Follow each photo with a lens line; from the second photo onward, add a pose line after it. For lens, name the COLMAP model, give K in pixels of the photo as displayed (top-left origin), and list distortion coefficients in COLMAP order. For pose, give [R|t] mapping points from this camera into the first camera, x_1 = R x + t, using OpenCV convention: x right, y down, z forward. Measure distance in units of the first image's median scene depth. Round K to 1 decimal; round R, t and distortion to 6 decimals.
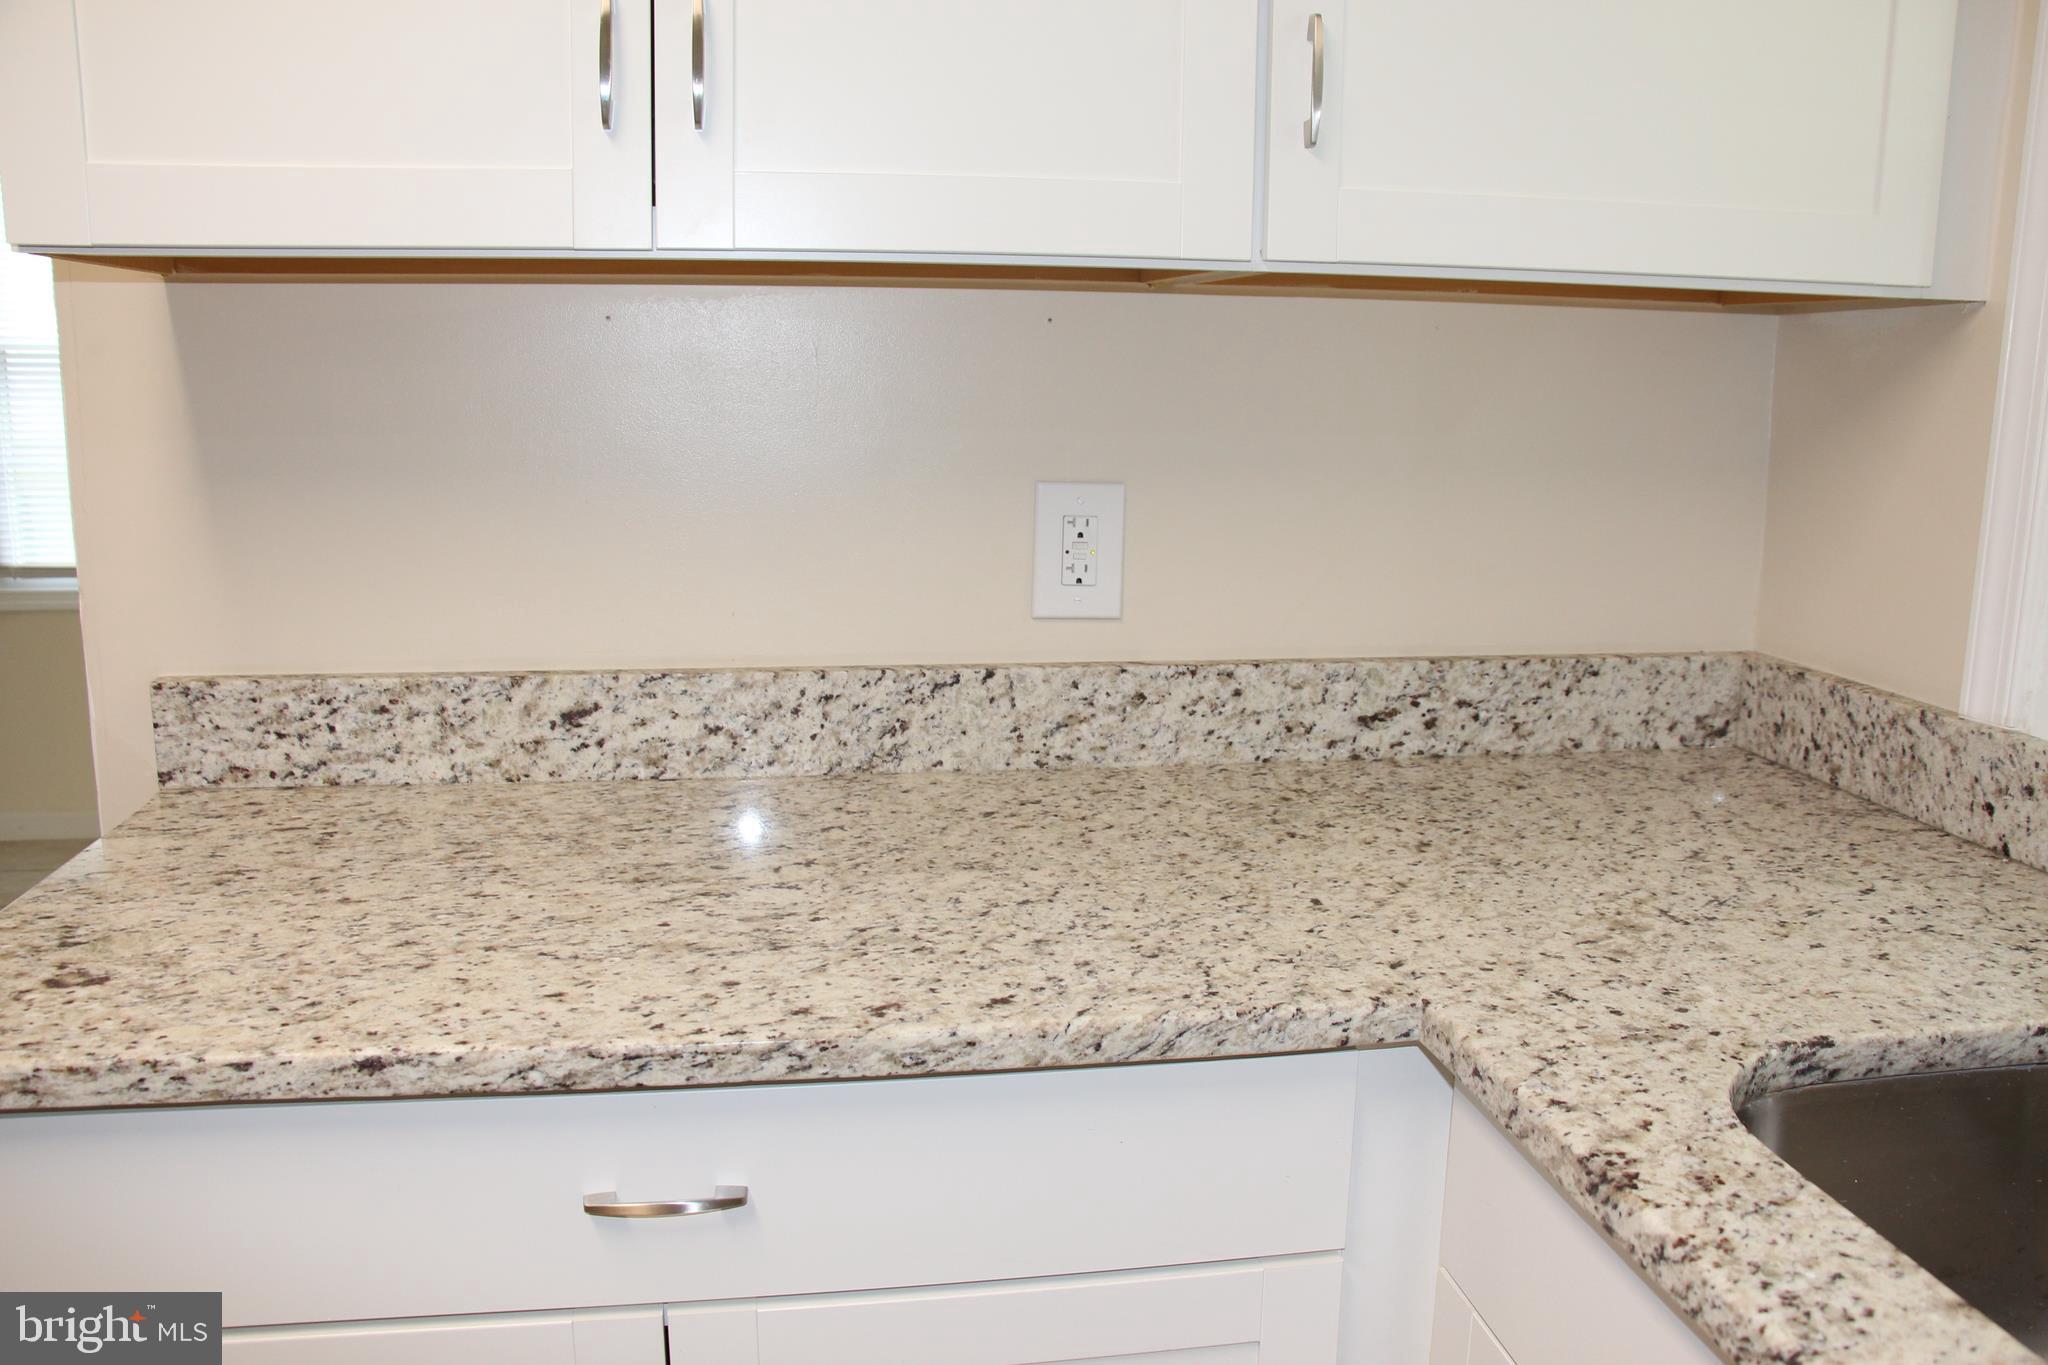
lens RADIAL K [[1686.0, 0, 1049.6], [0, 1686.0, 685.8], [0, 0, 1]] dist [-0.185677, 0.157704]
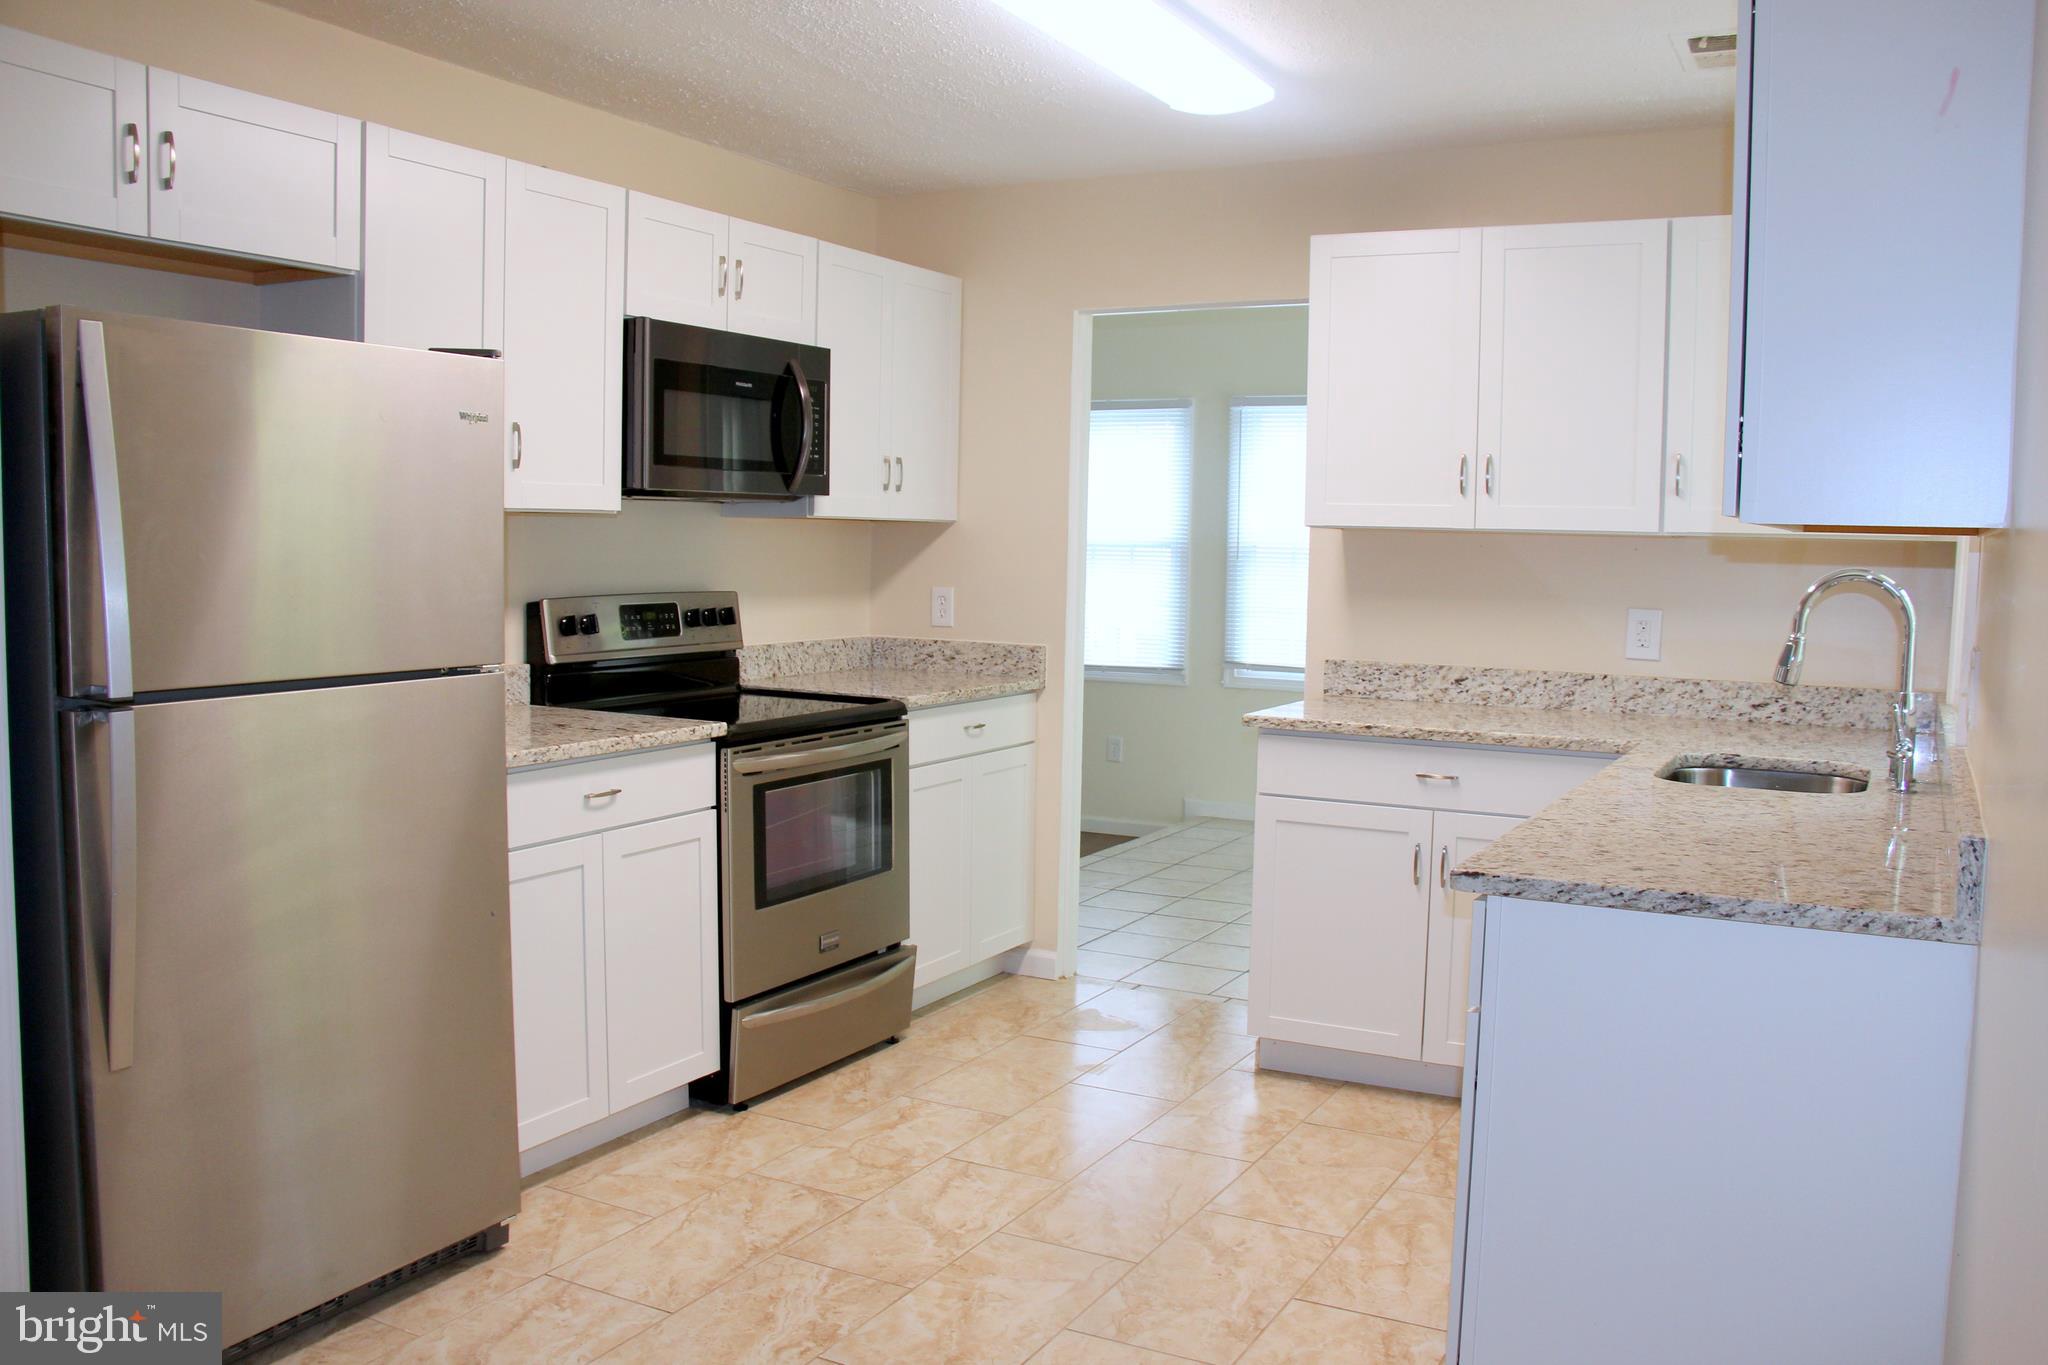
lens RADIAL K [[1686.0, 0, 1049.6], [0, 1686.0, 685.8], [0, 0, 1]] dist [-0.185677, 0.157704]
pose [[0.790286, 0.053464, -0.610401, 0.912479], [-0.122482, 0.989865, -0.071877, 0.318305], [0.600372, 0.131567, 0.788824, -1.699506]]
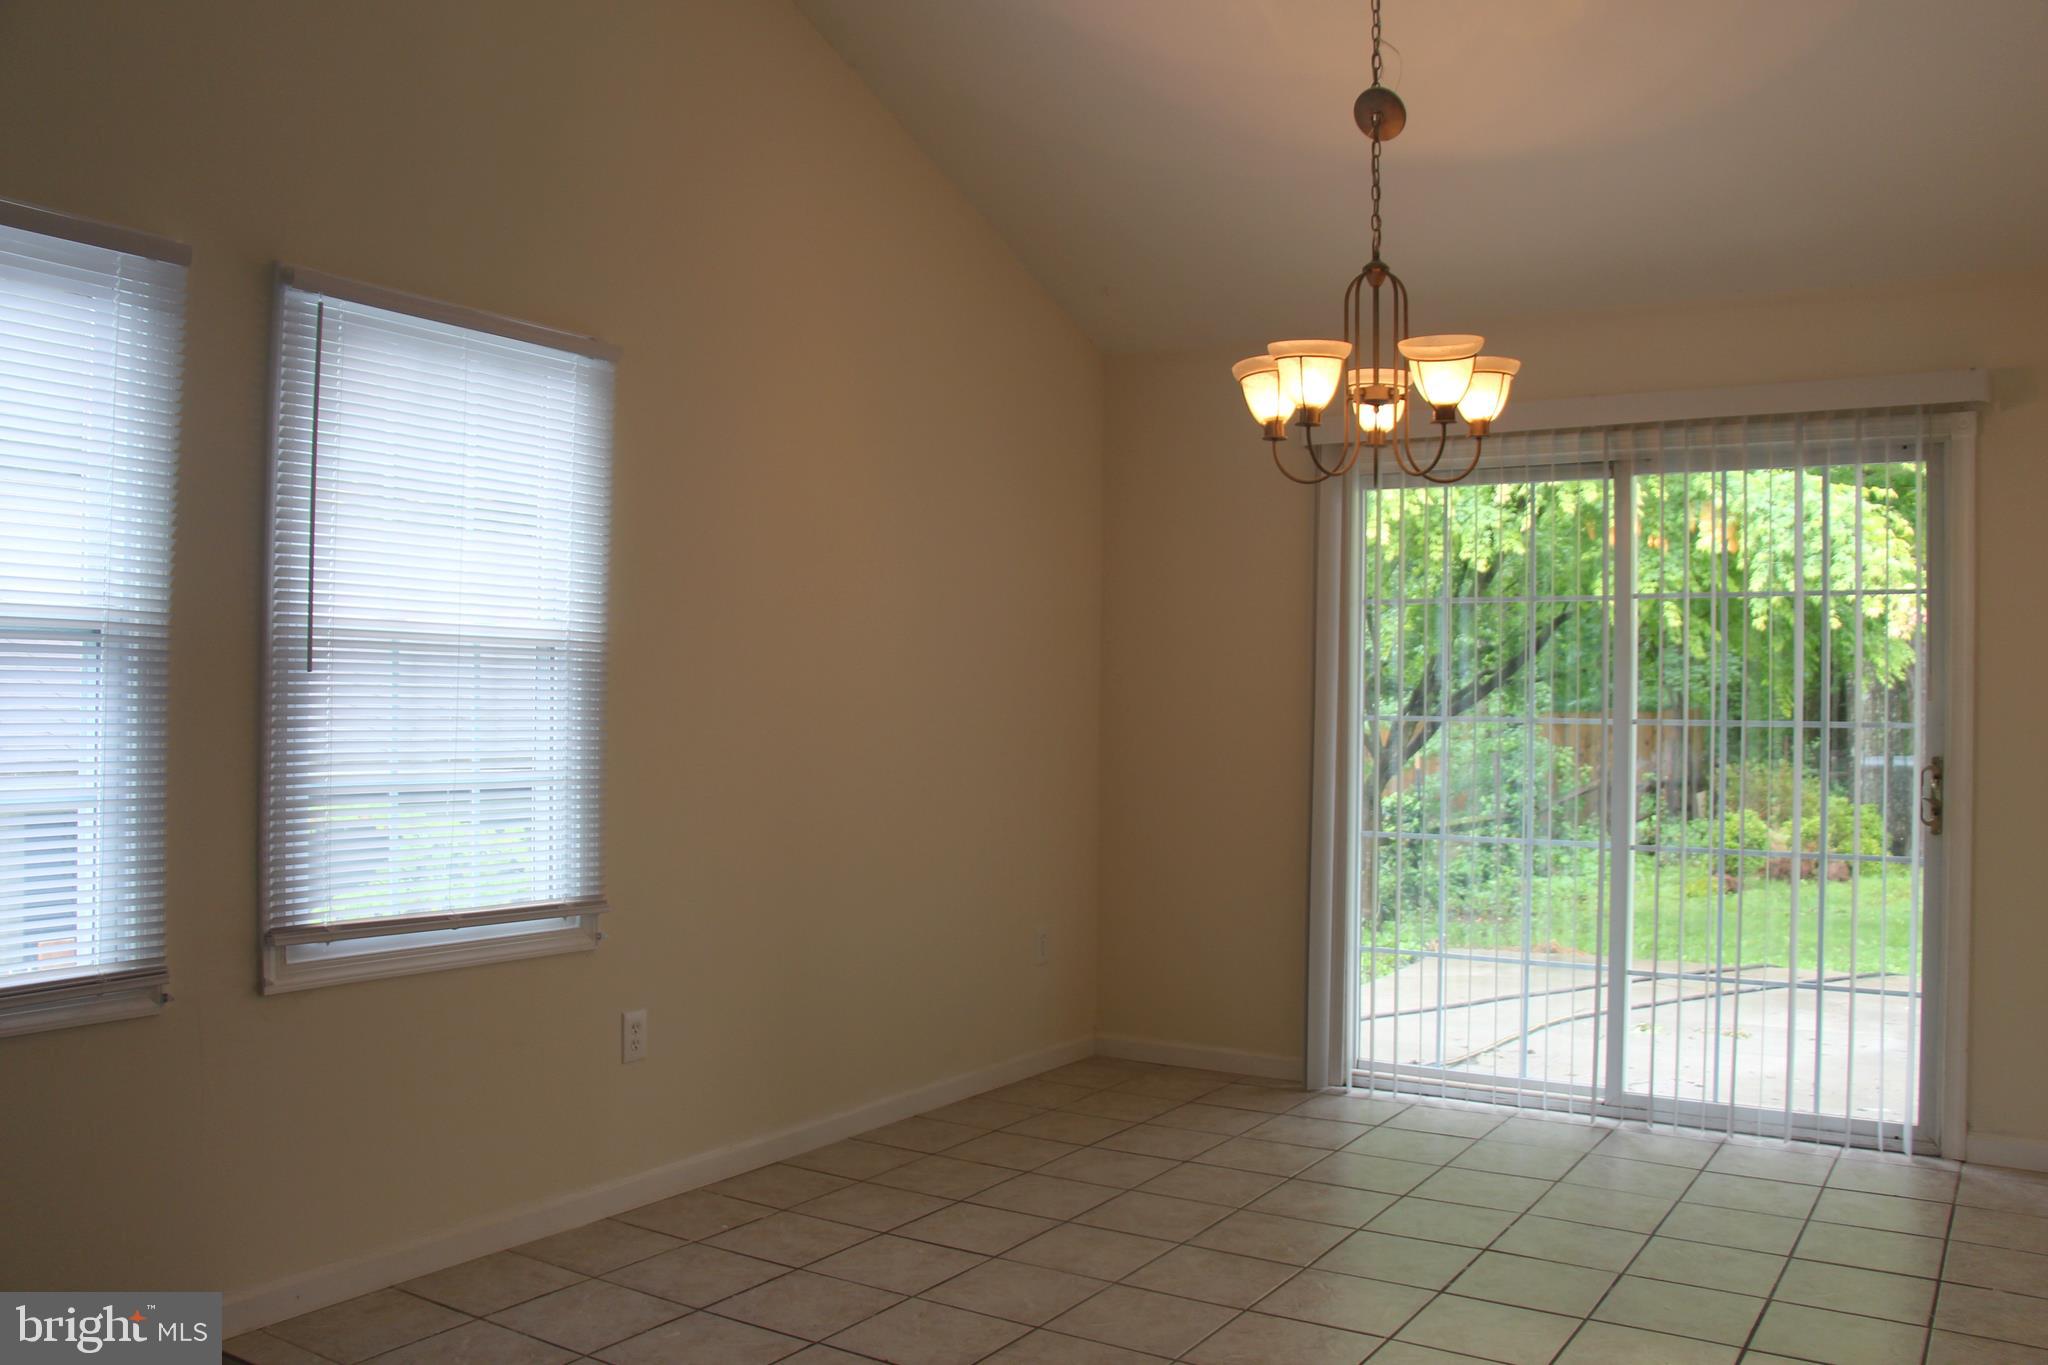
lens RADIAL K [[1686.0, 0, 1049.6], [0, 1686.0, 685.8], [0, 0, 1]] dist [-0.185677, 0.157704]
pose [[0.669268, 0.000616, 0.743021, -2.697553], [0.135720, 0.983075, -0.123063, -0.120583], [-0.730520, 0.183205, 0.657857, 0.694179]]
